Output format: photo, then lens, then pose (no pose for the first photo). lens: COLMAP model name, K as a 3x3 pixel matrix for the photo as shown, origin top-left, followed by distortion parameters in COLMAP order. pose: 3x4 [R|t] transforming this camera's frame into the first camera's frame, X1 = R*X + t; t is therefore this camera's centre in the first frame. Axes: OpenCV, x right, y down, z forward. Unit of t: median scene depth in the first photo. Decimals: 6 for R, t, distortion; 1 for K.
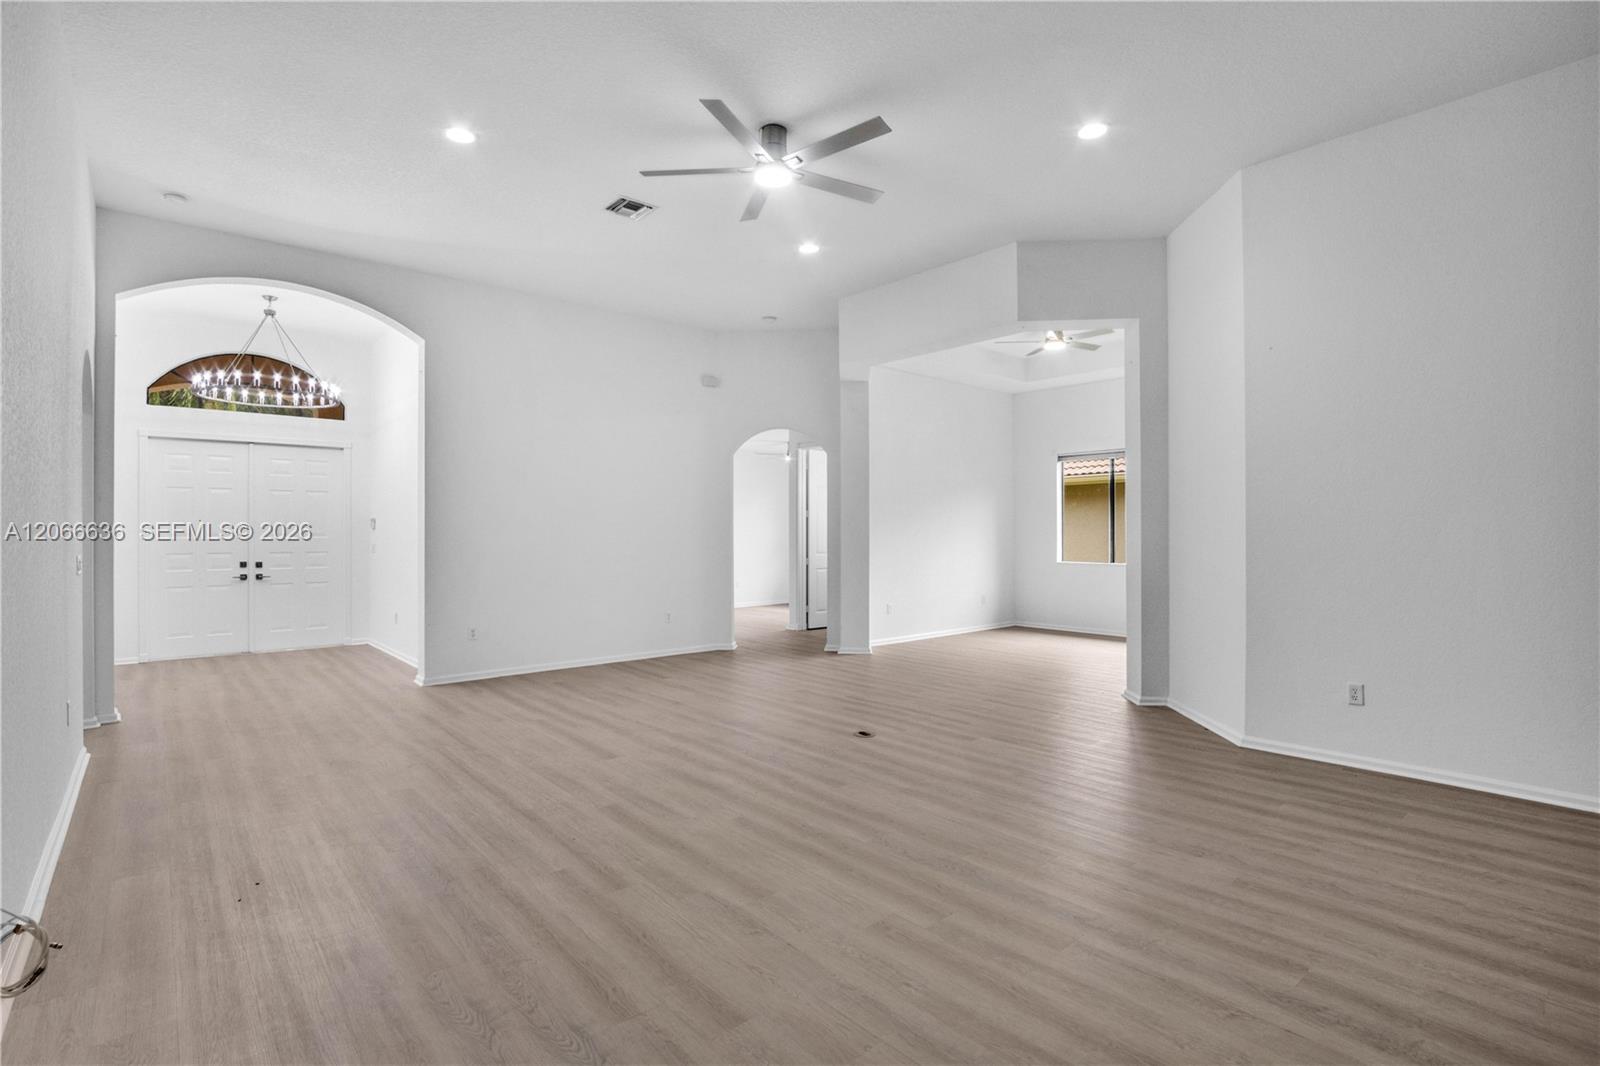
lens RADIAL K [[751.5, 0, 792.9], [0, 751.5, 535.7], [0, 0, 1]] dist [-0.030024, 0.000872]
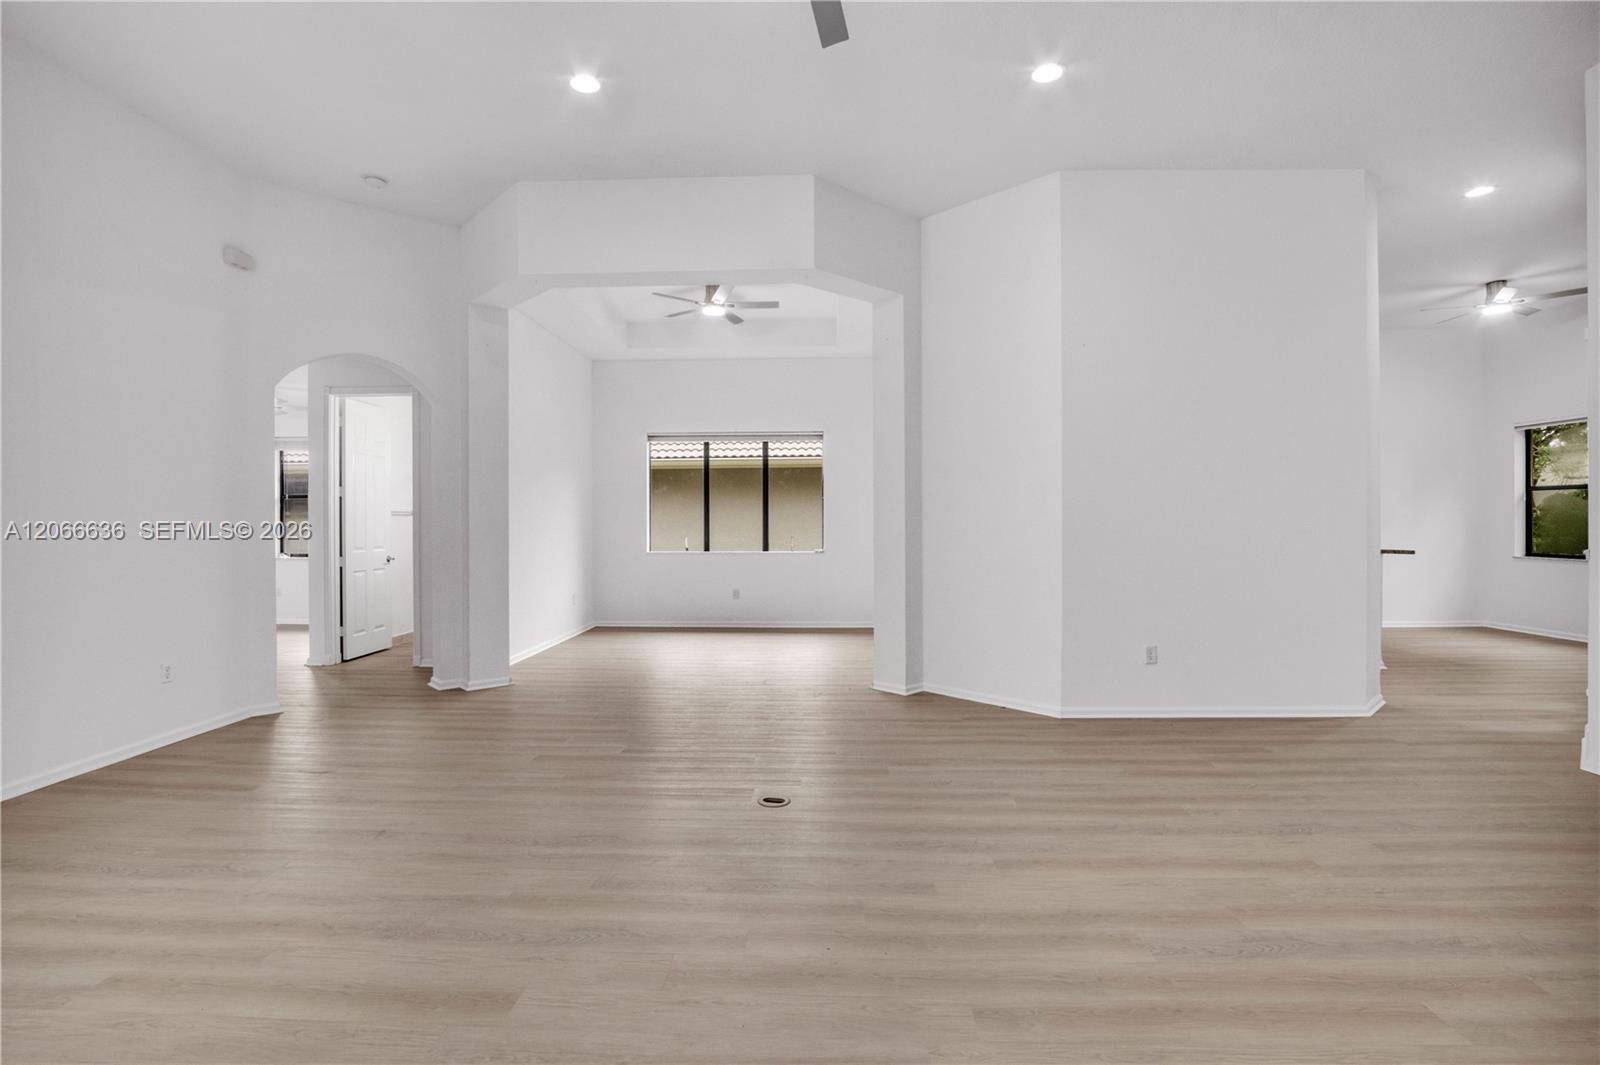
lens RADIAL K [[751.5, 0, 808.8], [0, 751.5, 534.3], [0, 0, 1]] dist [-0.030024, 0.000872]
pose [[0.681783, -0.012675, 0.731445, -0.434735], [0.004844, 0.999906, 0.012812, 0.005450], [-0.731539, -0.005192, 0.681780, 0.548903]]
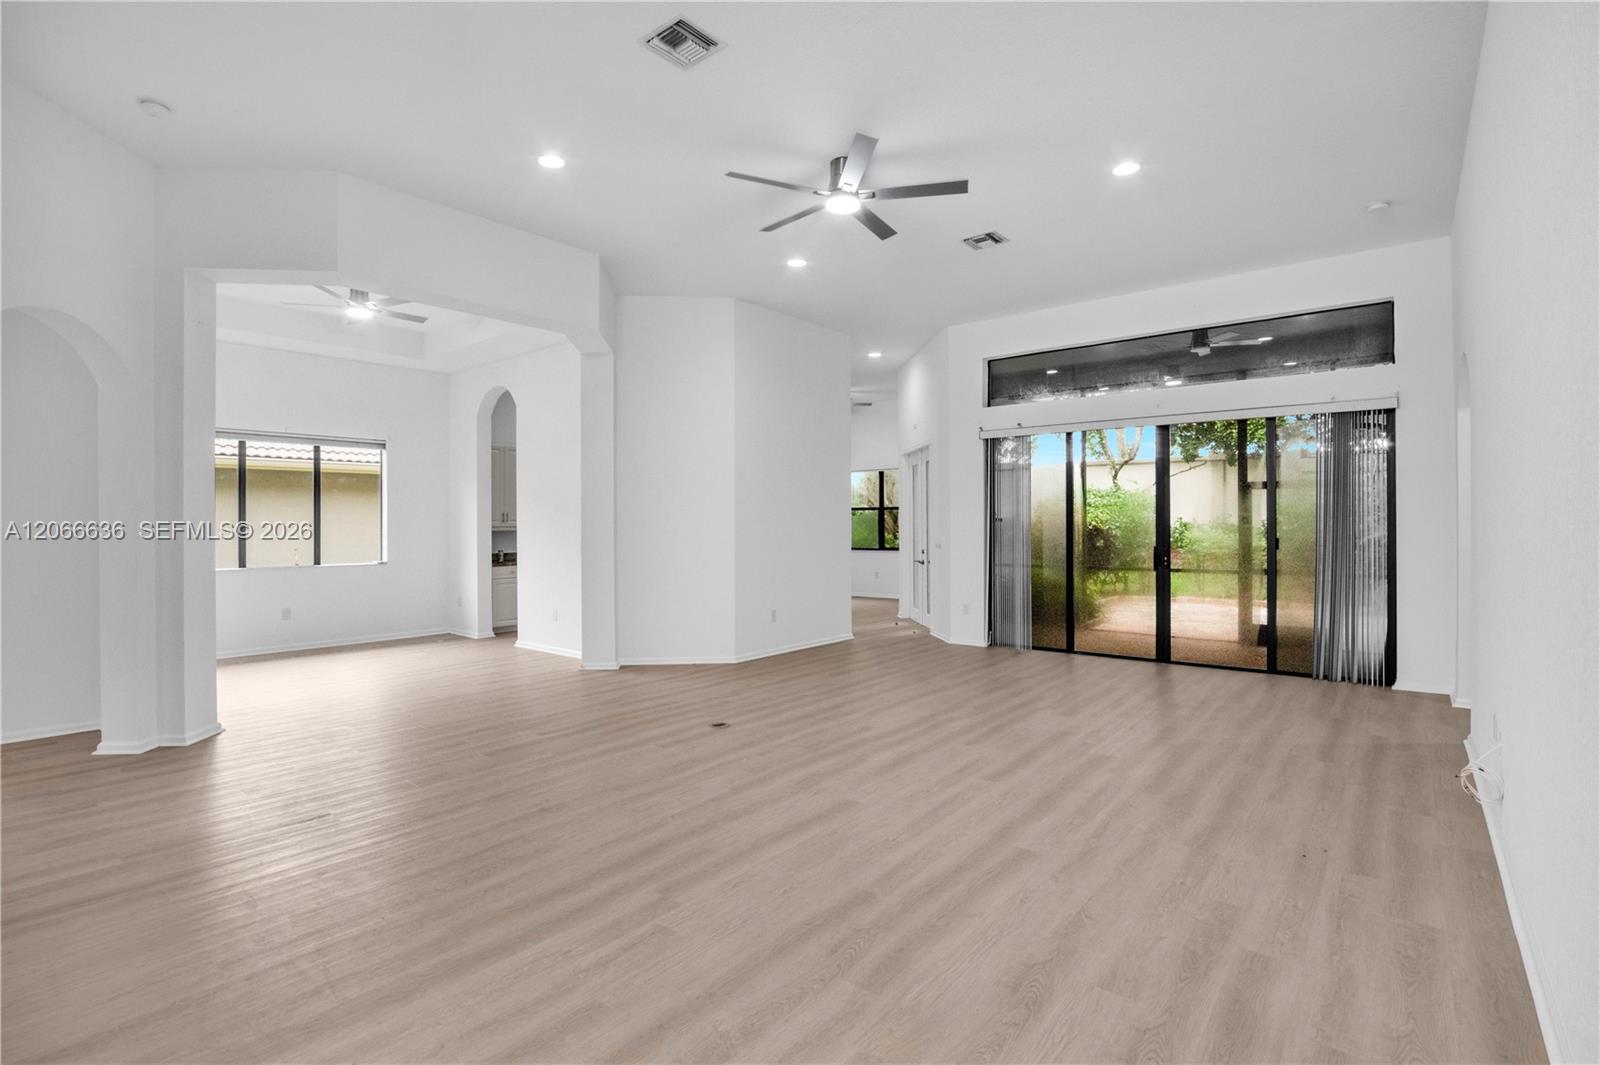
lens RADIAL K [[751.5, 0, 786.9], [0, 751.5, 520.3], [0, 0, 1]] dist [-0.030024, 0.000872]
pose [[-0.158463, 0.008017, 0.987332, -1.026023], [0.008501, 0.999941, -0.006755, -0.009240], [-0.987328, 0.007323, -0.158522, 1.173274]]
